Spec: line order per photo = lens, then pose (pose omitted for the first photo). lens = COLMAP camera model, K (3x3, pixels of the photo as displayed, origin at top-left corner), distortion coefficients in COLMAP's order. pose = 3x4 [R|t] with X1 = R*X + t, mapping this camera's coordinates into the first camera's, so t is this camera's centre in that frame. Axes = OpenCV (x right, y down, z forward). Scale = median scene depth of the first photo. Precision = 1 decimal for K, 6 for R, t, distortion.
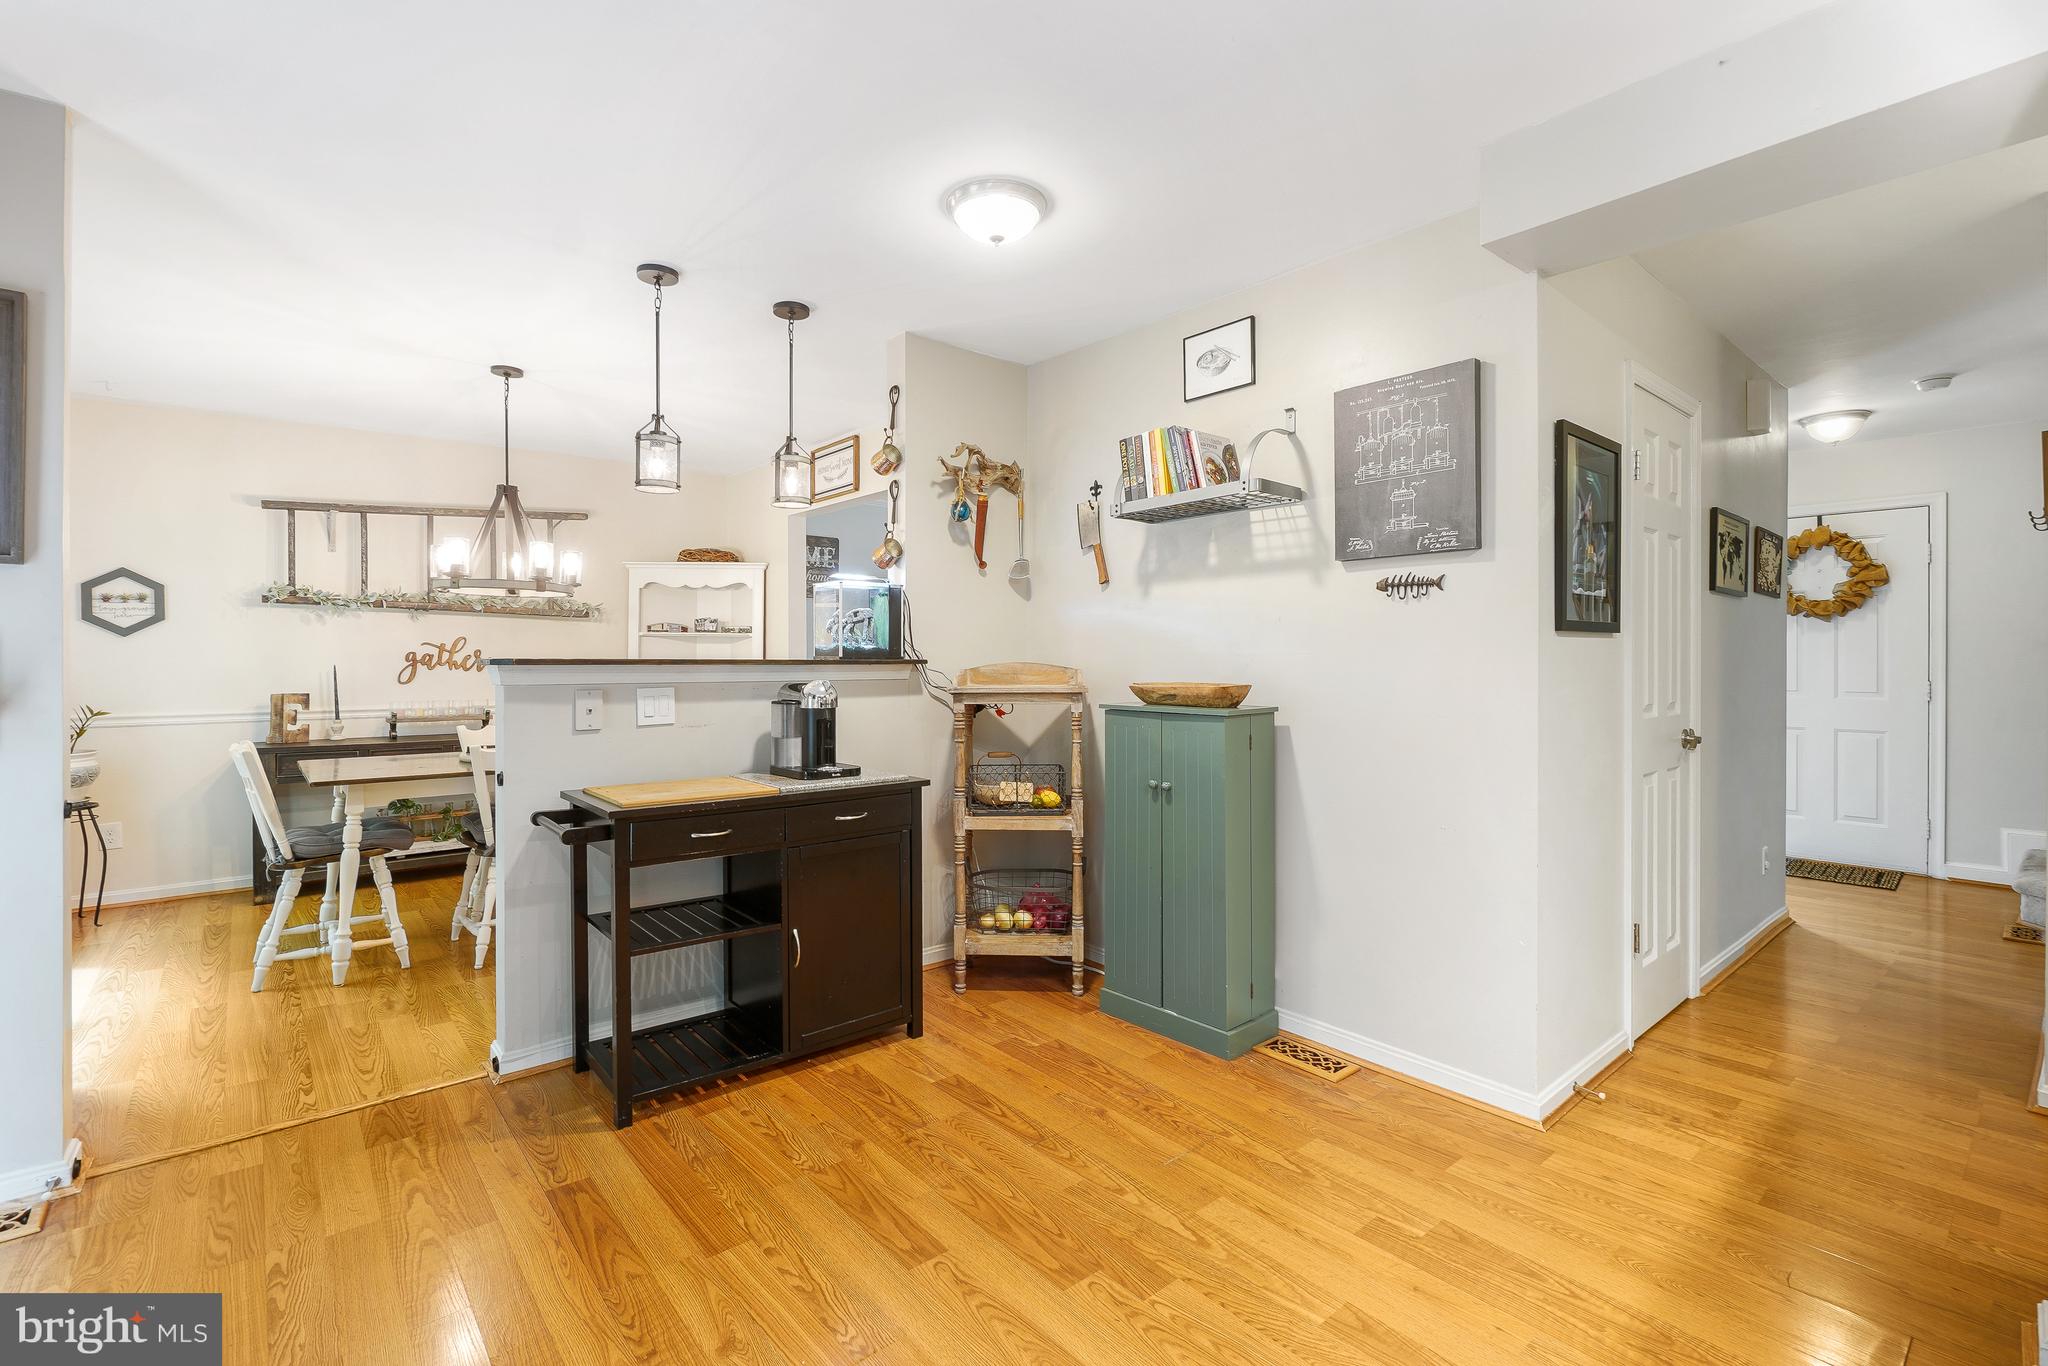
lens RADIAL K [[931.8, 0, 1018.7], [0, 931.8, 661.6], [0, 0, 1]] dist [0.002321, -0.000919]
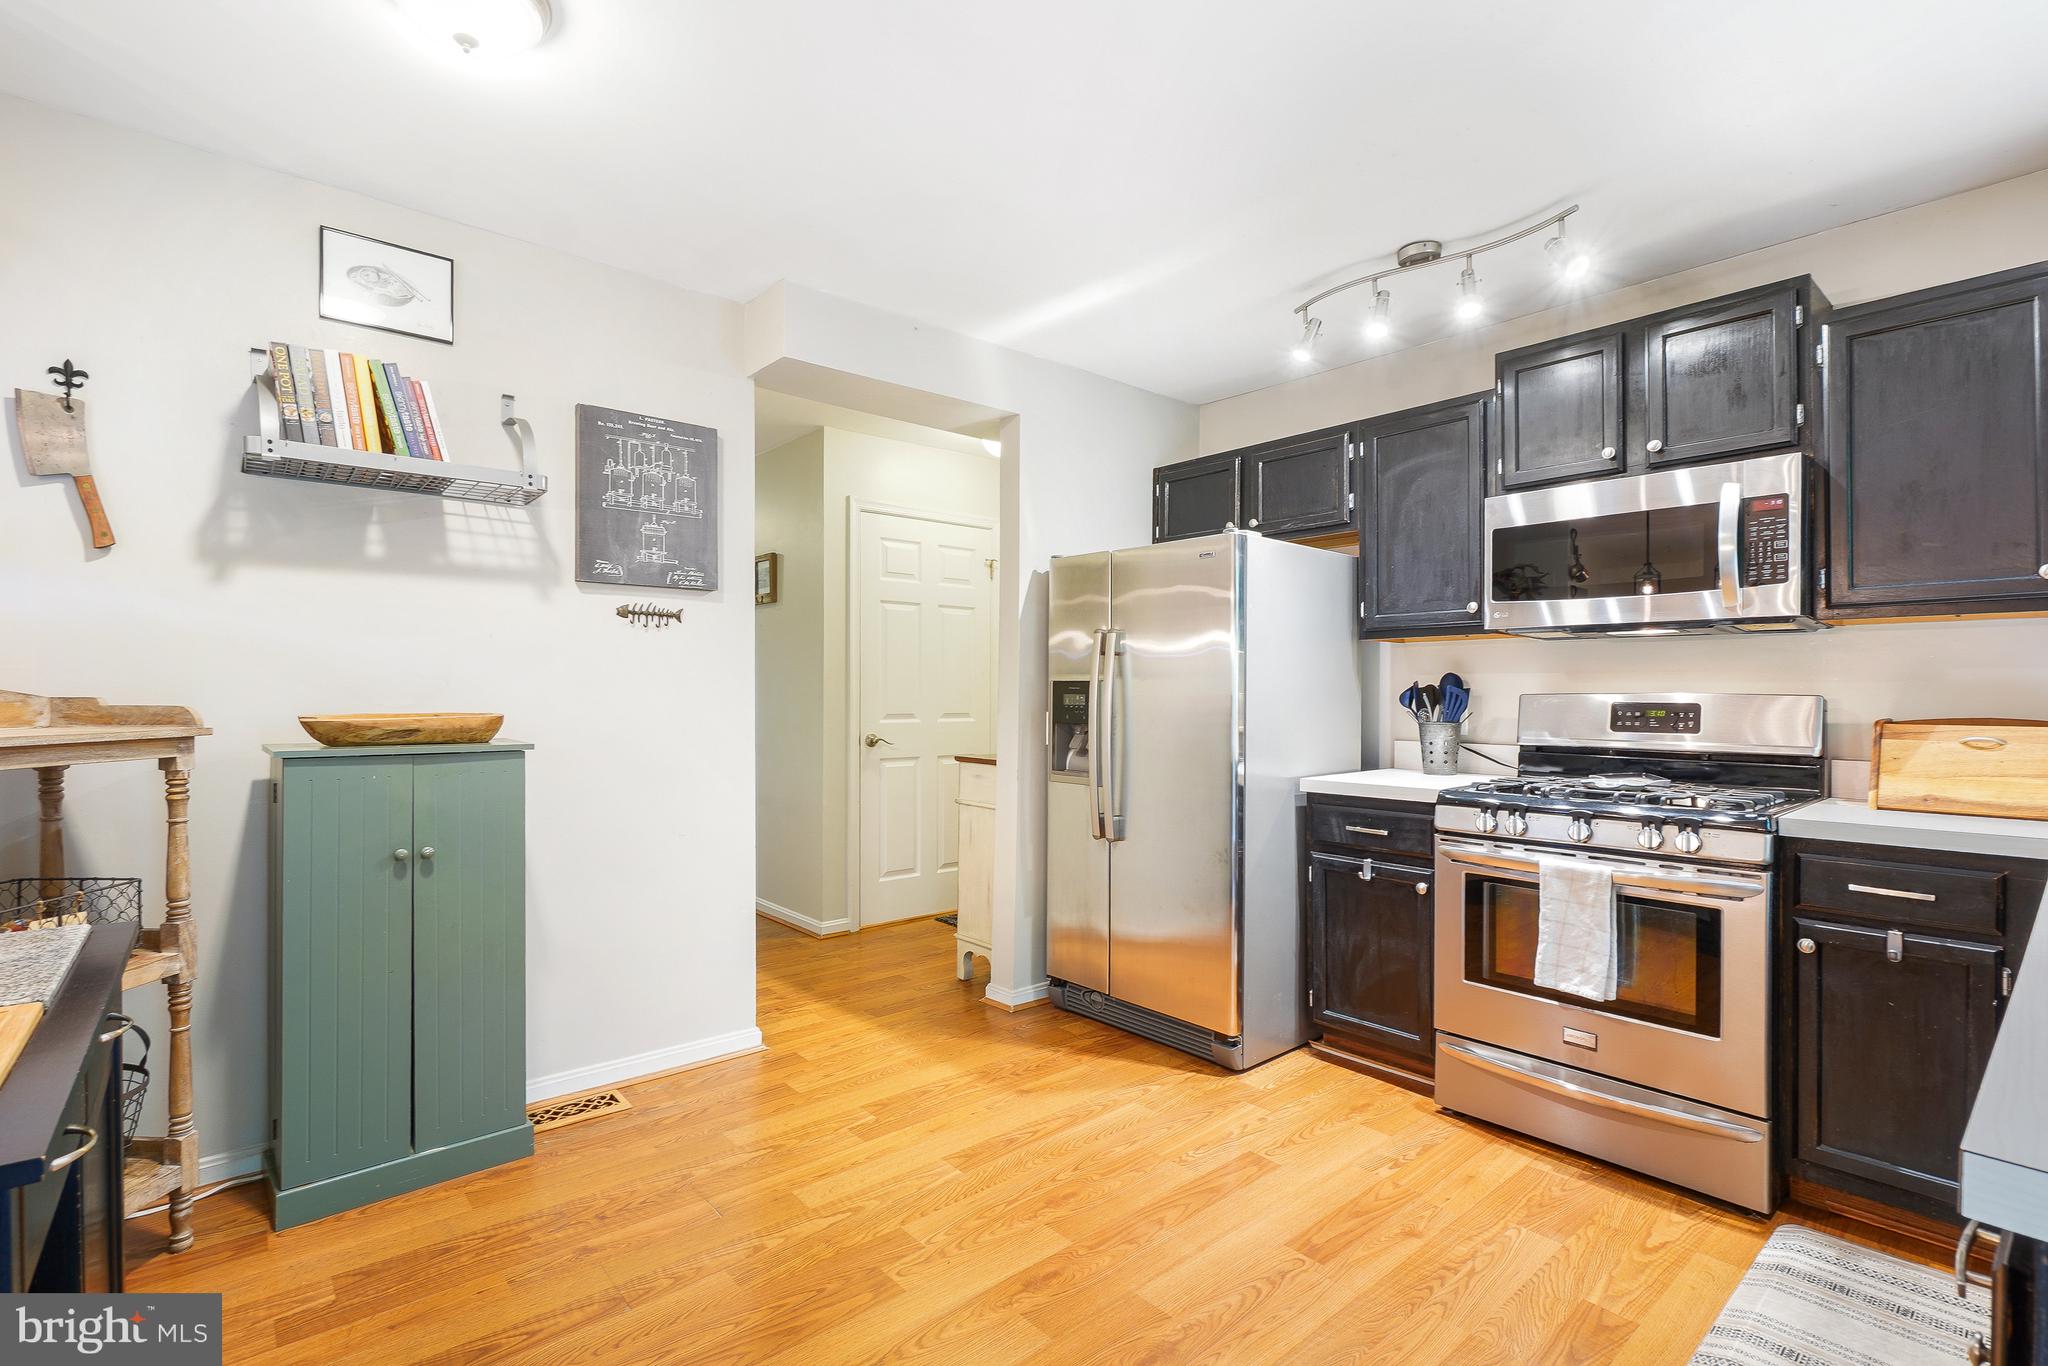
lens RADIAL K [[931.8, 0, 1031.1], [0, 931.8, 696.0], [0, 0, 1]] dist [0.002321, -0.000919]
pose [[-0.013738, -0.006632, 0.999884, -0.646146], [-0.002894, 0.999974, 0.006592, 0.002693], [-0.999901, -0.002803, -0.013757, 0.573289]]
